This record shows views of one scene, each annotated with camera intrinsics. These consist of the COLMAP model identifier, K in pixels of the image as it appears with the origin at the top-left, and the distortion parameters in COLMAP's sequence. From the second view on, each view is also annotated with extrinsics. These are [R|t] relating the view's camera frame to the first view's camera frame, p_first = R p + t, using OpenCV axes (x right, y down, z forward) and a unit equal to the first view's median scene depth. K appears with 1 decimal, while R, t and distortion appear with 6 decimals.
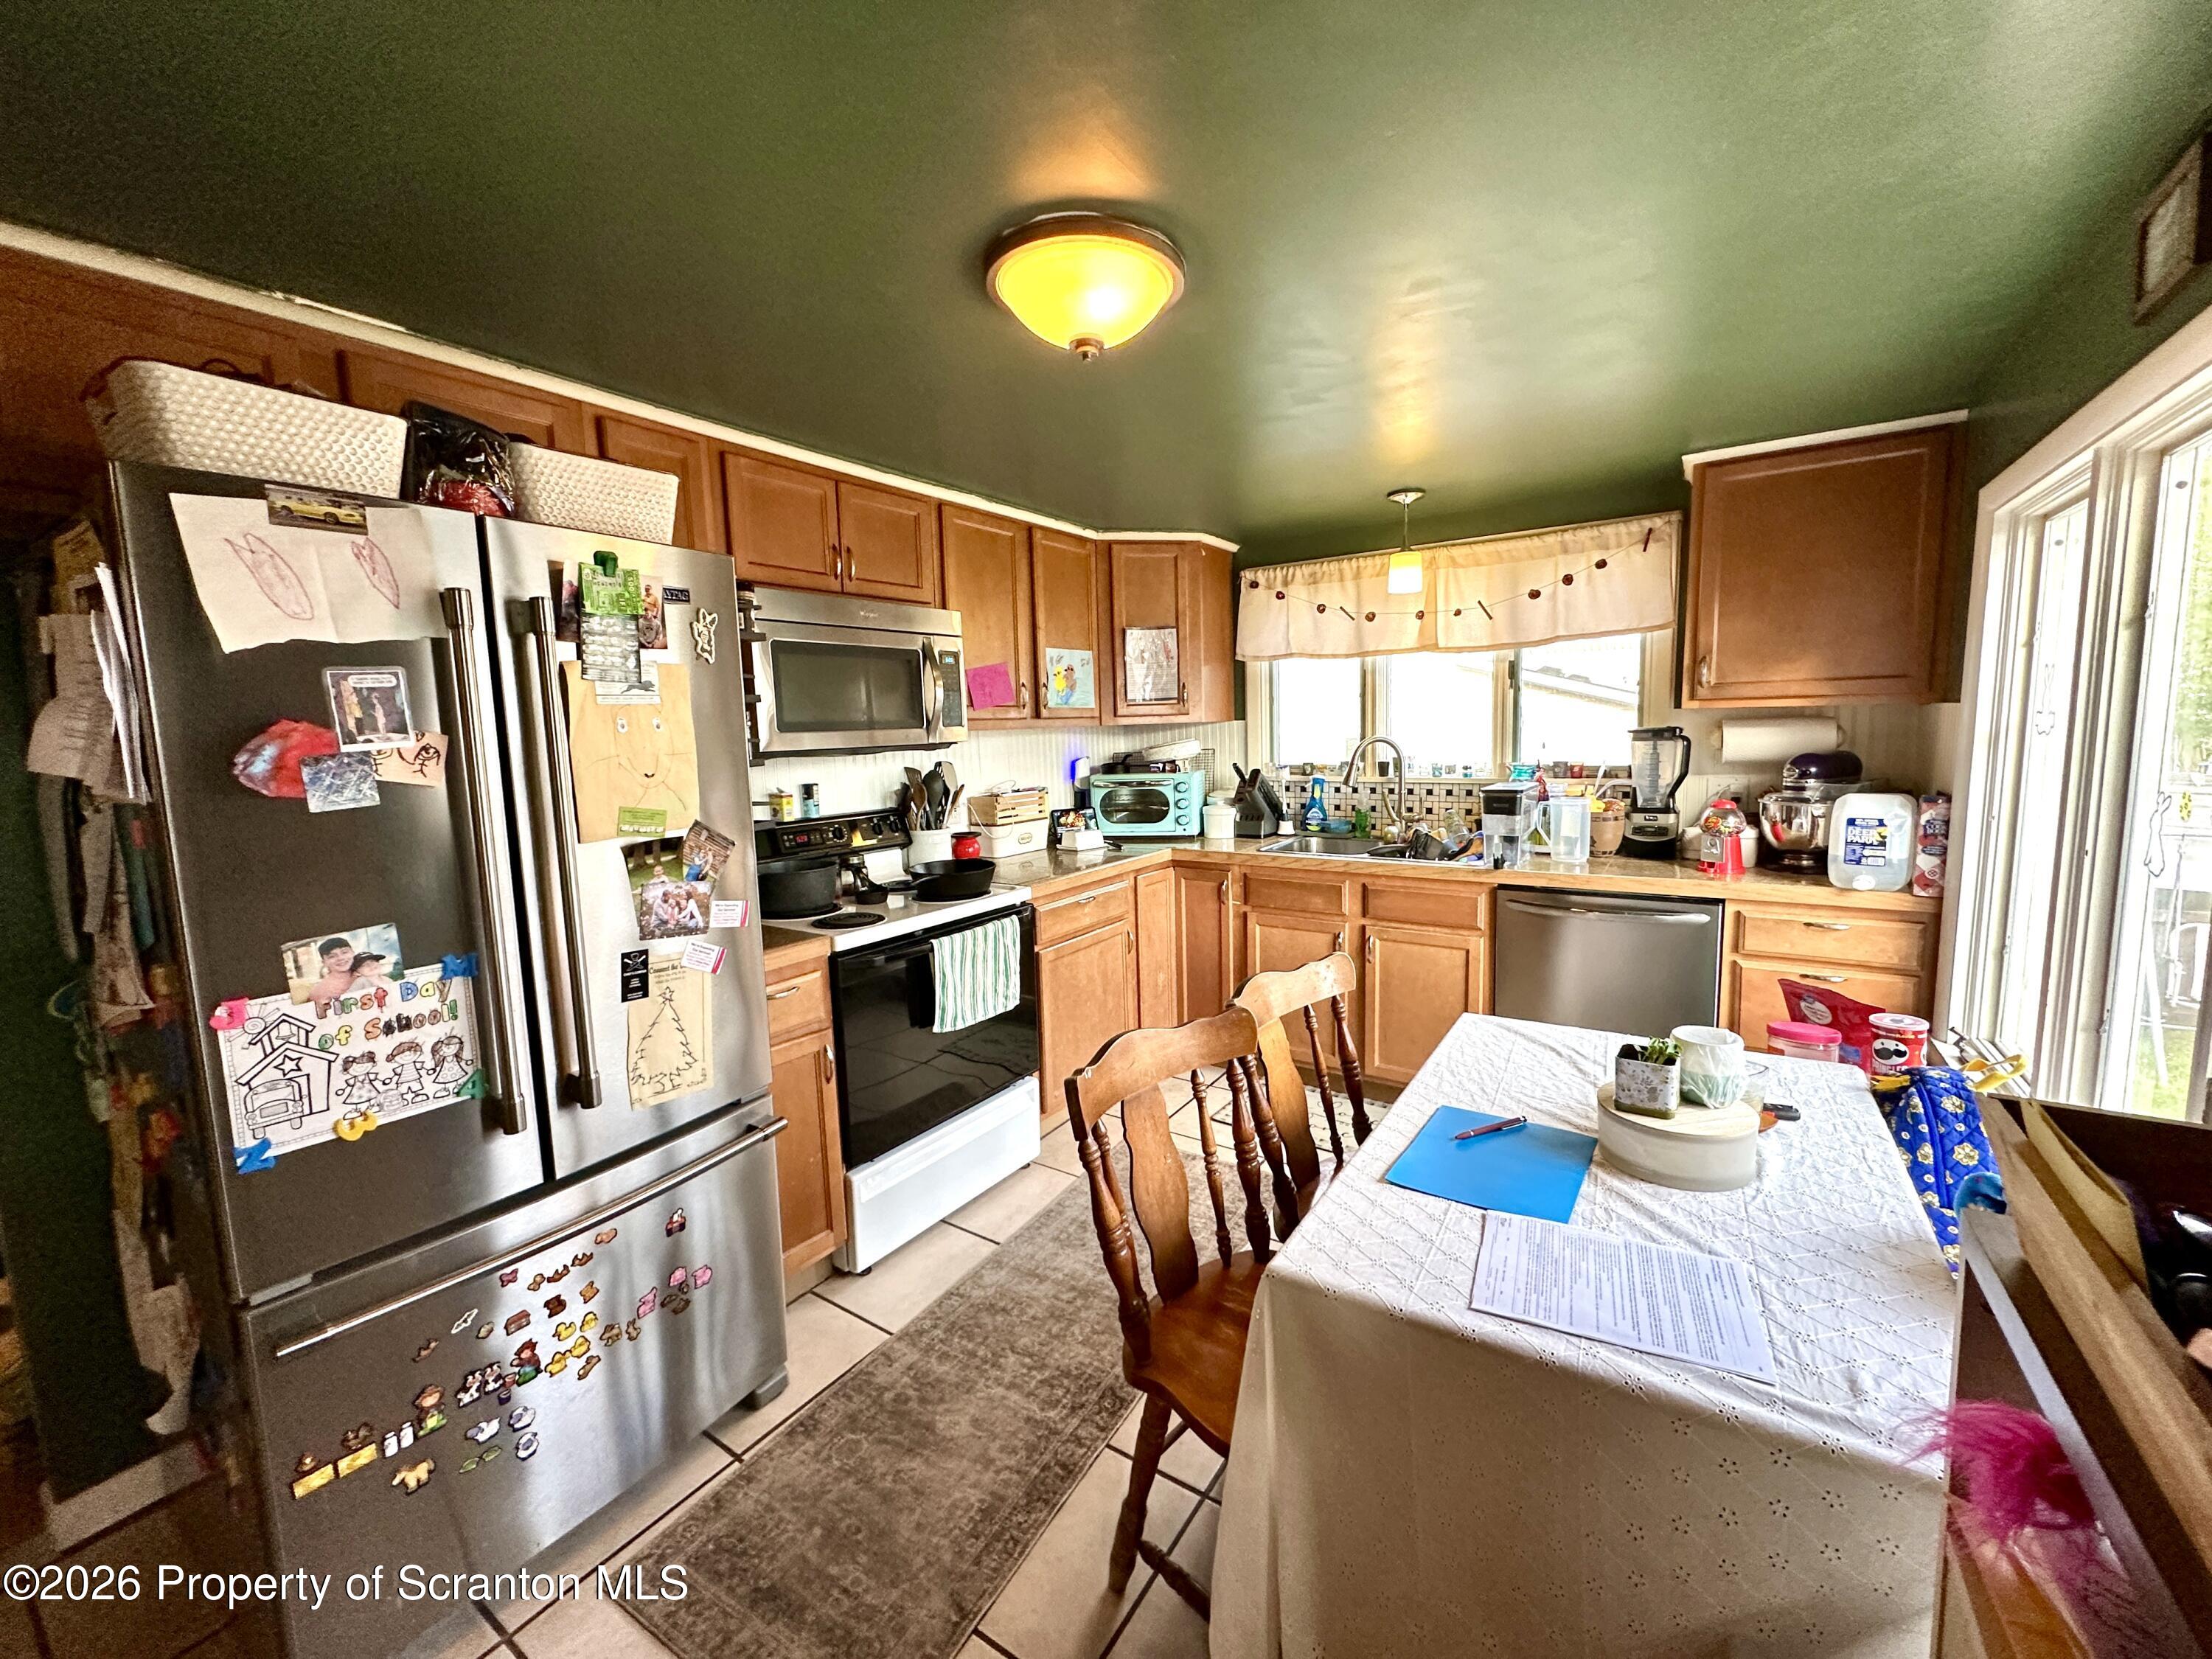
lens RADIAL K [[878.8, 0, 1105.5], [0, 878.8, 826.9], [0, 0, 1]] dist [-0.004940, 0.000753]
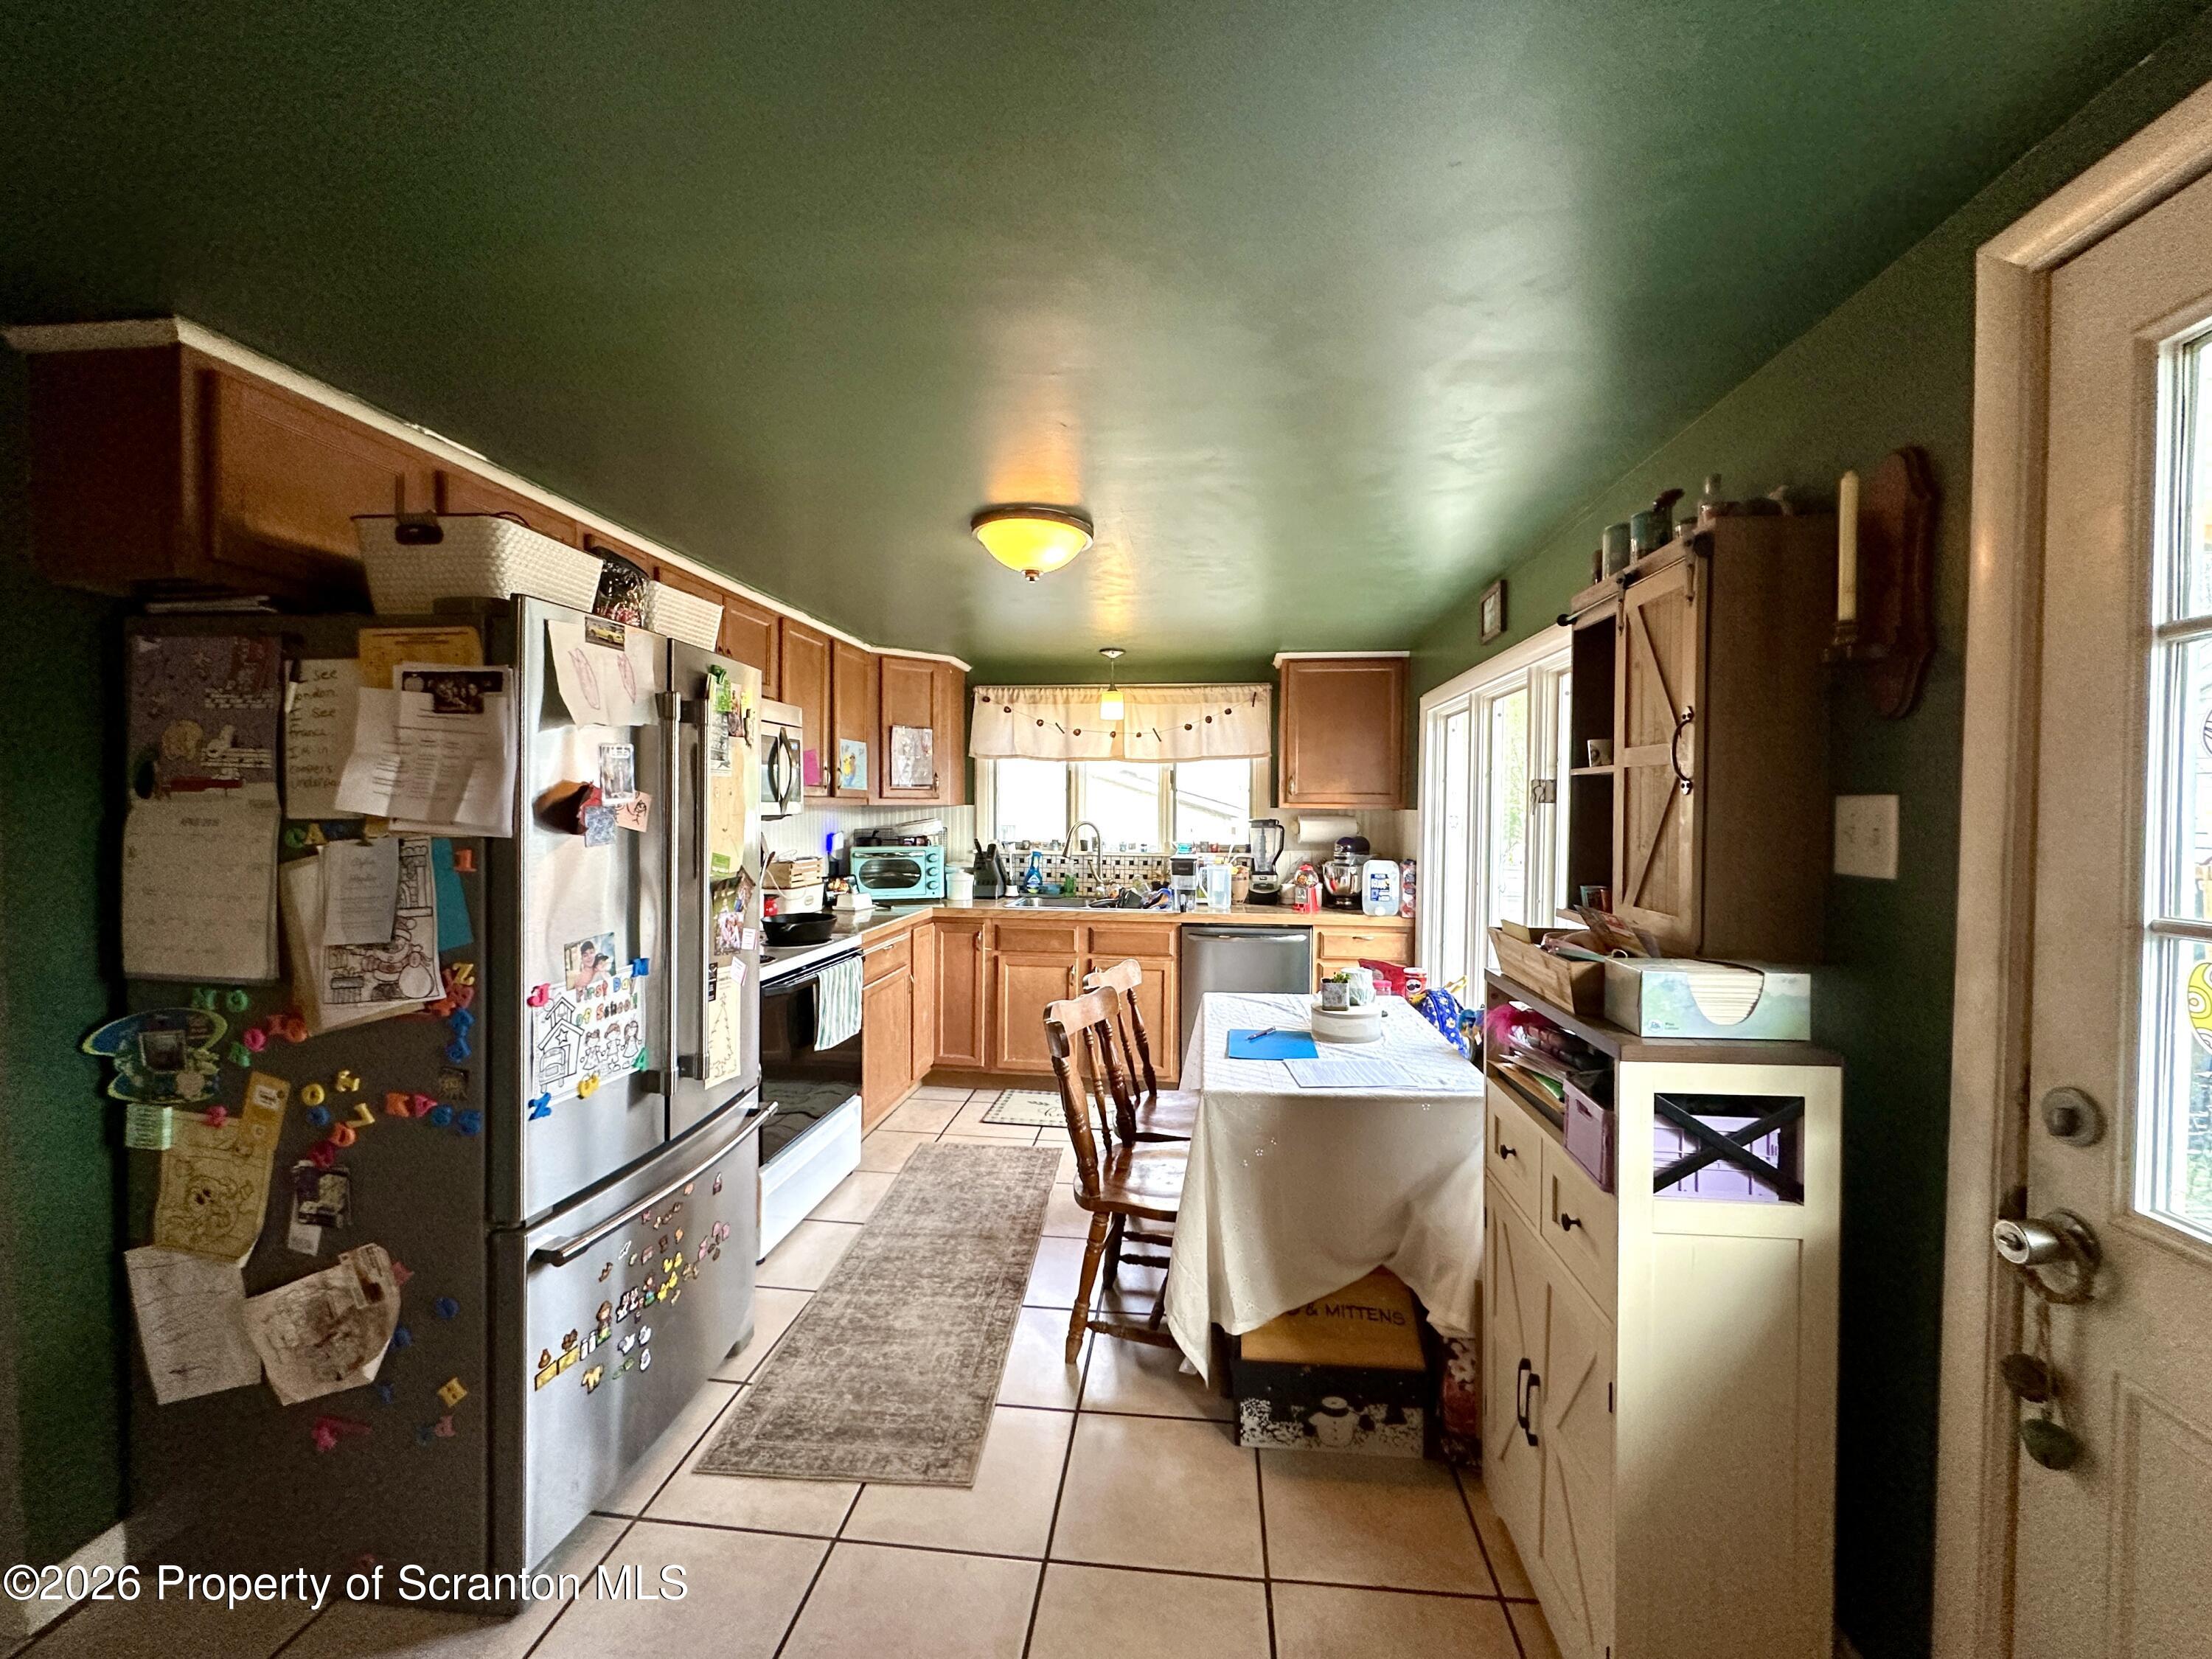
lens RADIAL K [[878.8, 0, 1105.5], [0, 878.8, 826.9], [0, 0, 1]] dist [-0.004940, 0.000753]
pose [[0.887476, 0.025424, 0.460152, -0.330109], [0.020122, 0.995387, -0.093803, 0.038957], [-0.460414, 0.092507, 0.882871, -0.235590]]
